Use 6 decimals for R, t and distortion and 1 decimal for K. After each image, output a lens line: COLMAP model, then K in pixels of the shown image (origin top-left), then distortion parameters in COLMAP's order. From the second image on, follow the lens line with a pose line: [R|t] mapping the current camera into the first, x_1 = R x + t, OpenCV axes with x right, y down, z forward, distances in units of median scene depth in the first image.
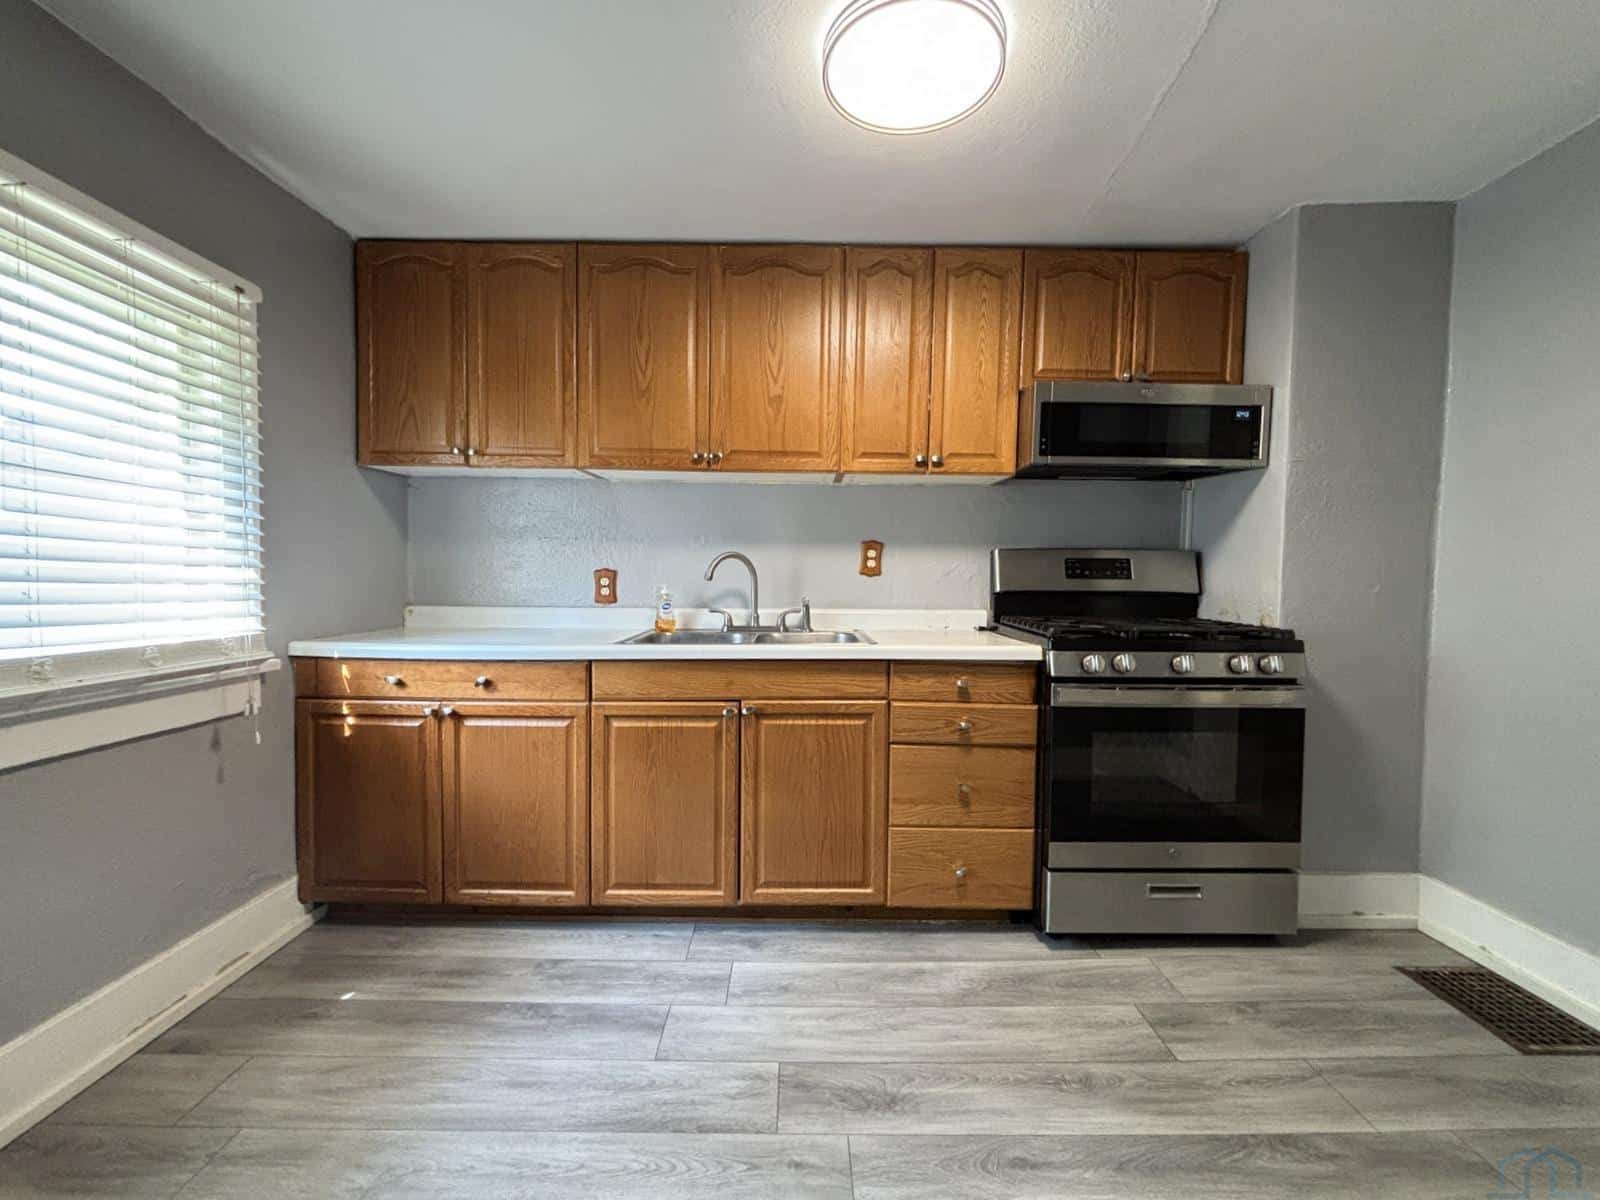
lens RADIAL K [[685.9, 0, 800.0], [0, 685.9, 600.0], [0, 0, 1]] dist [0.000250, -0.000028]
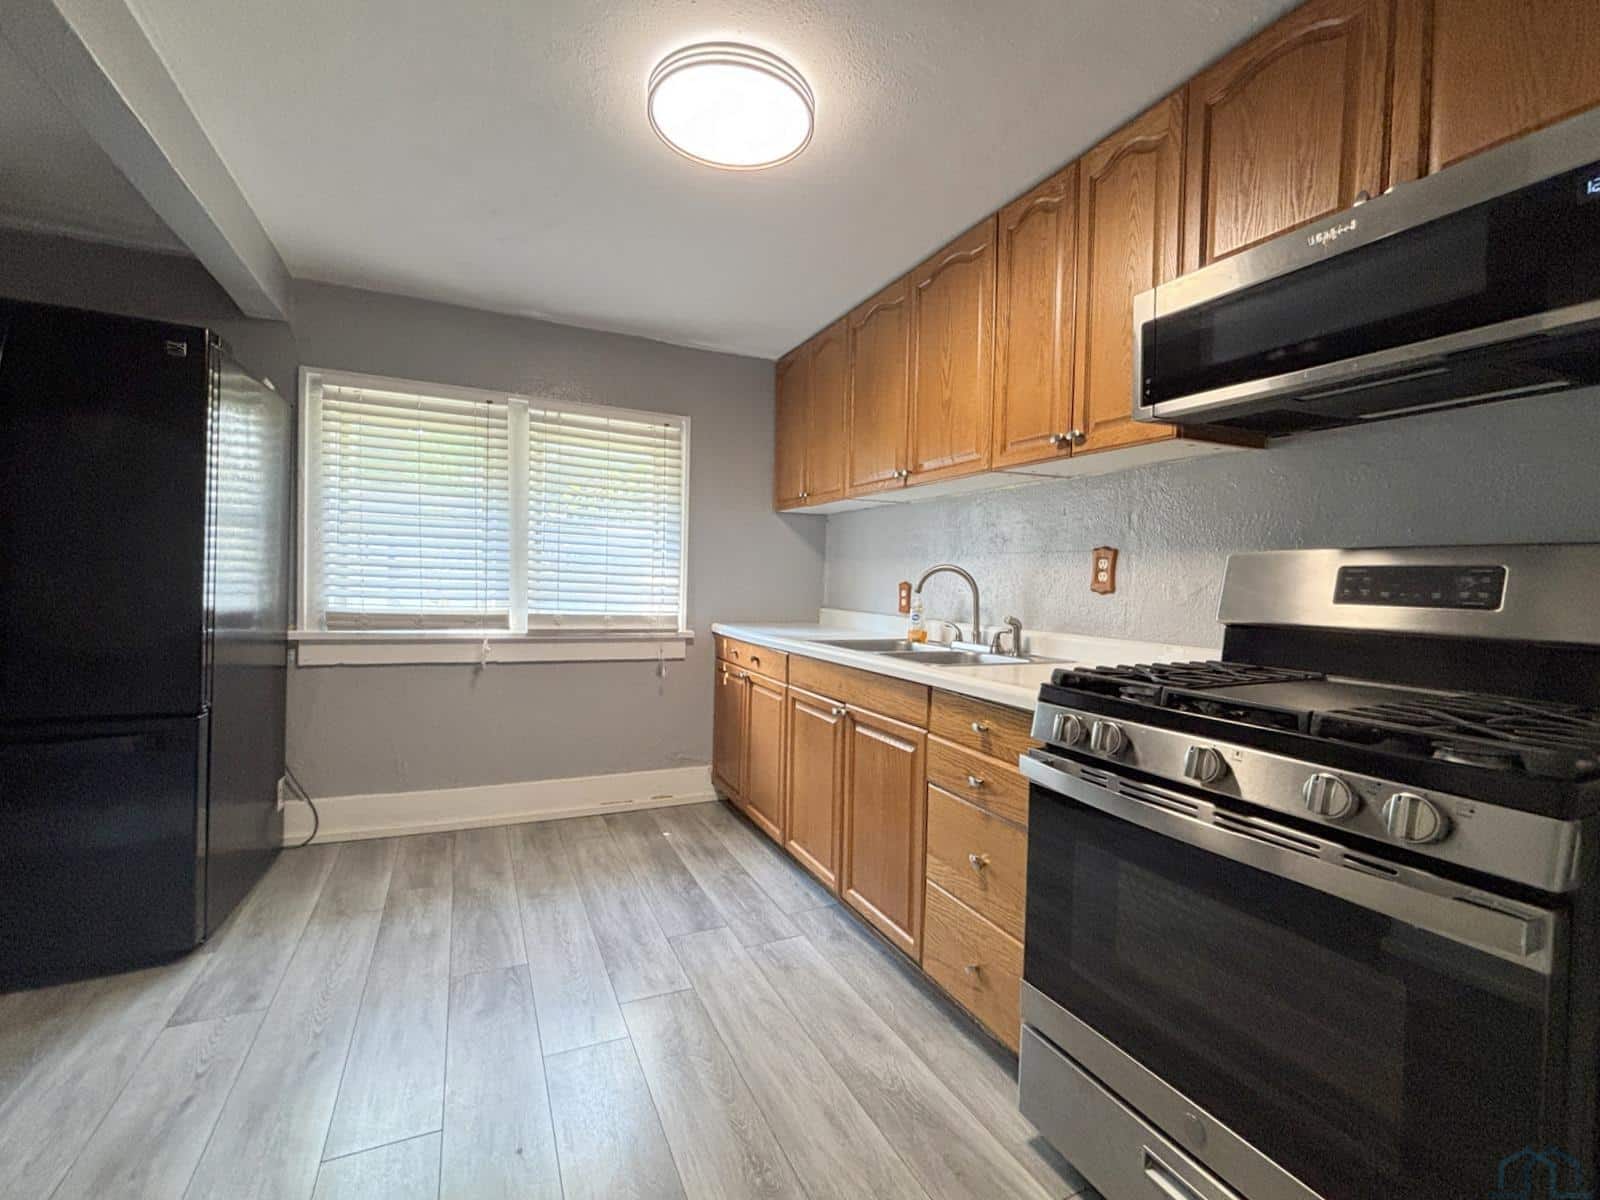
lens RADIAL K [[692.7, 0, 800.0], [0, 692.7, 600.0], [0, 0, 1]] dist [-0.015203, -0.000084]
pose [[0.427794, 0.029370, -0.903399, 0.846201], [-0.060203, 0.998178, 0.003943, -0.013192], [0.901869, 0.052700, 0.428783, 0.468337]]
